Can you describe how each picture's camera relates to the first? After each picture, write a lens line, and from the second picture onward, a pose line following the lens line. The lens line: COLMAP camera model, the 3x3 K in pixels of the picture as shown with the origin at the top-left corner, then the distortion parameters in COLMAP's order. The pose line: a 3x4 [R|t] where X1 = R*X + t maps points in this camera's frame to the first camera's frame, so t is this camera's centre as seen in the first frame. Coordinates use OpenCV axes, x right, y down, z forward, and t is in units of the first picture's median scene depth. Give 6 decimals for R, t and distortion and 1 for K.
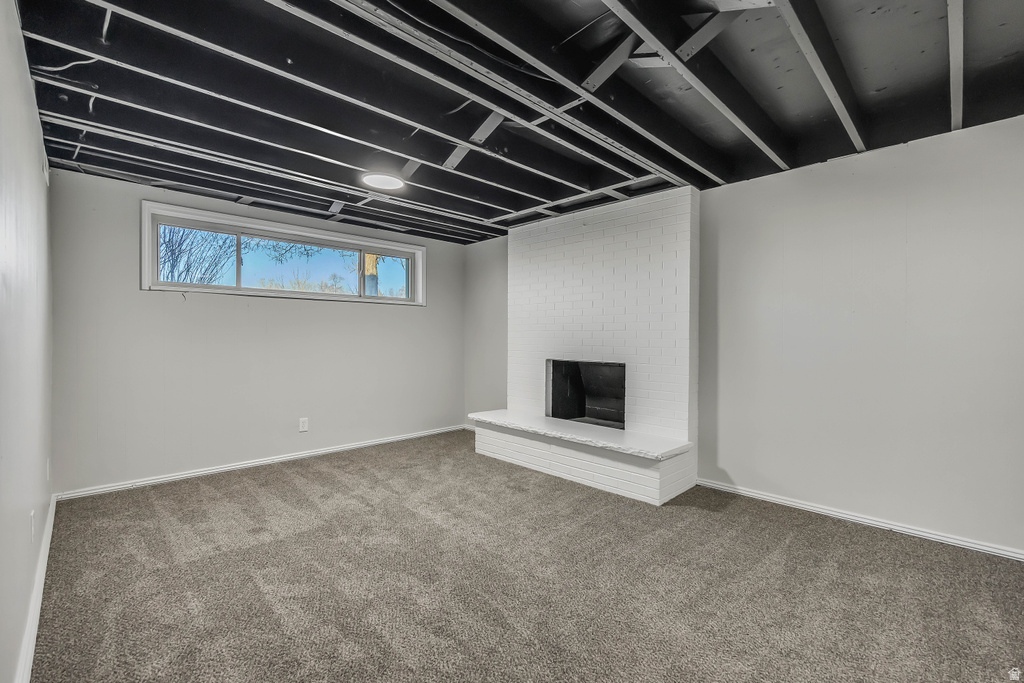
lens RADIAL K [[441.8, 0, 508.7], [0, 441.8, 338.5], [0, 0, 1]] dist [-0.000586, 0.000509]
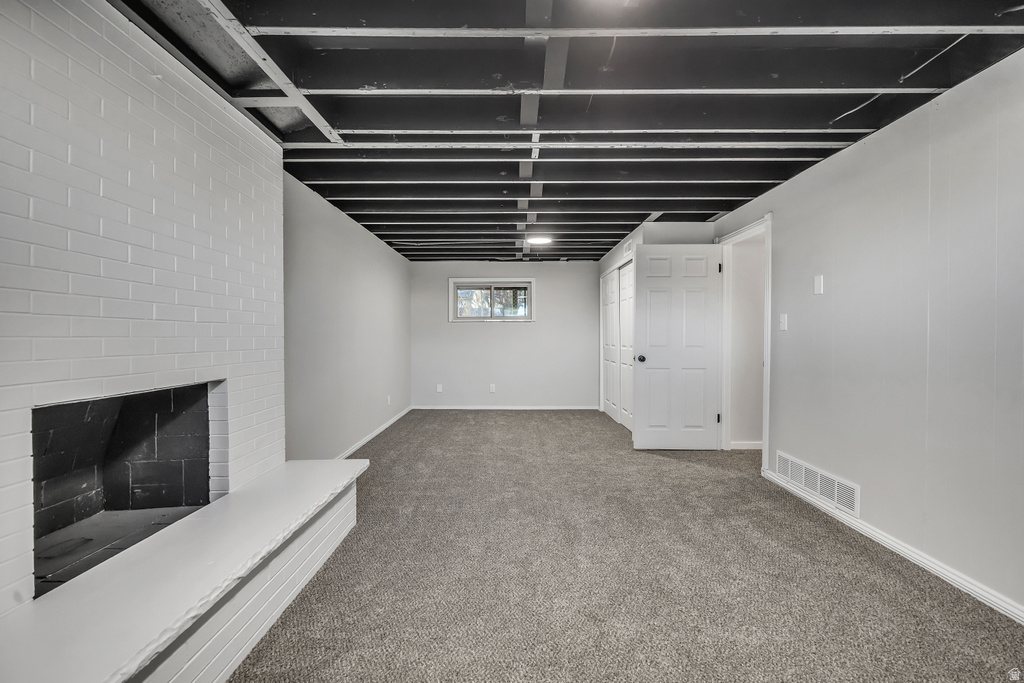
lens RADIAL K [[441.8, 0, 512.7], [0, 441.8, 341.1], [0, 0, 1]] dist [-0.000586, 0.000509]
pose [[-0.713343, -0.003671, 0.700806, -0.478130], [0.005379, 0.999928, 0.010713, 0.001291], [-0.700794, 0.011412, -0.713272, 1.320661]]
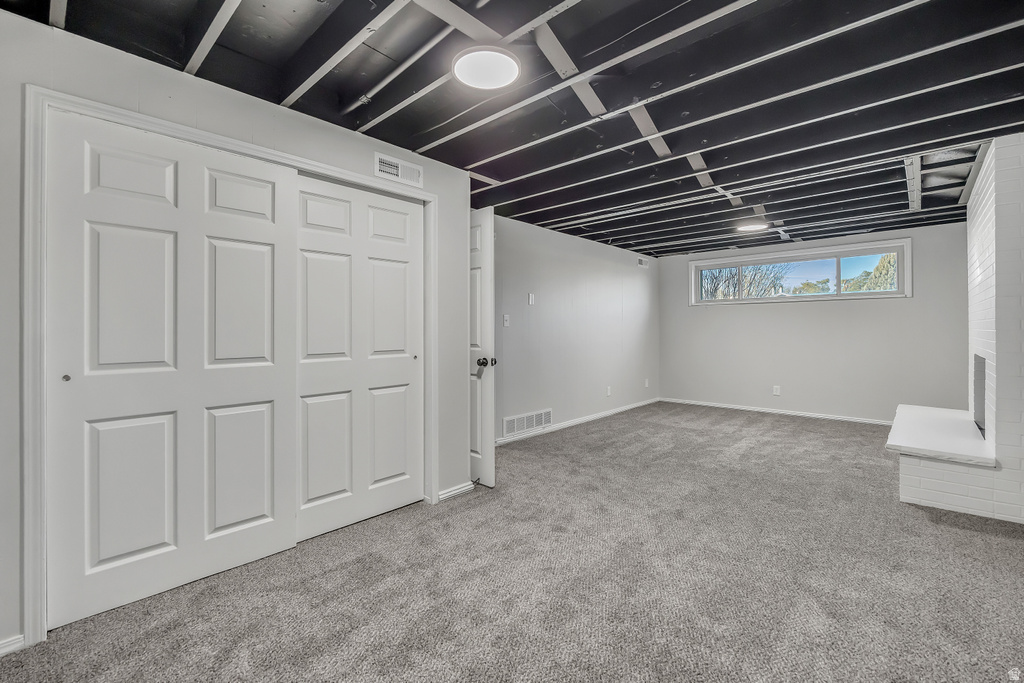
lens RADIAL K [[441.8, 0, 514.4], [0, 441.8, 331.8], [0, 0, 1]] dist [-0.000586, 0.000509]
pose [[0.058883, 0.003536, -0.998259, 1.184624], [-0.000473, 0.999994, 0.003514, 0.000457], [0.998265, 0.000265, 0.058884, 0.086350]]
